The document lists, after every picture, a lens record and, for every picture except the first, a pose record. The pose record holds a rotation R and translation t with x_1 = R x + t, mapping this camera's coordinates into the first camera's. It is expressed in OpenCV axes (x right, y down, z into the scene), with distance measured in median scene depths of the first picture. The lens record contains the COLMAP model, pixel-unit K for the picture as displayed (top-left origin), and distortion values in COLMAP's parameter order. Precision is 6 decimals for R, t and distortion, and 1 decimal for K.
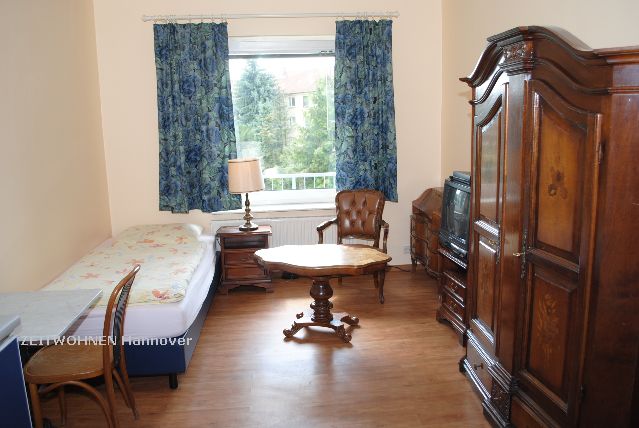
lens RADIAL K [[507.1, 0, 319.5], [0, 507.1, 214.0], [0, 0, 1]] dist [-0.070264, -0.001850]
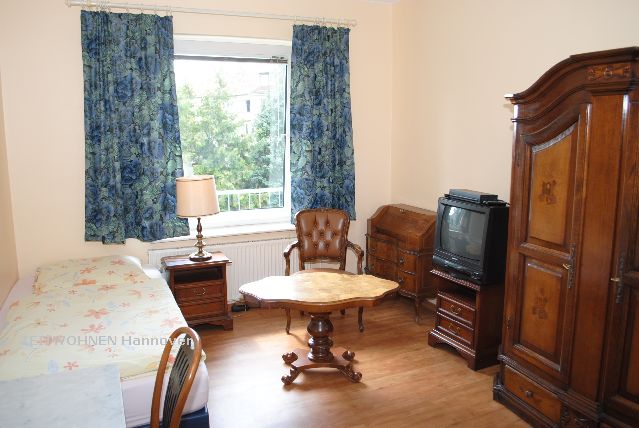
lens RADIAL K [[507.1, 0, 319.5], [0, 507.1, 214.0], [0, 0, 1]] dist [-0.070264, -0.001850]
pose [[0.950132, -0.030626, 0.310341, -0.213635], [0.037547, 0.999161, -0.016350, -0.024302], [-0.309580, 0.027187, 0.950485, 0.127535]]
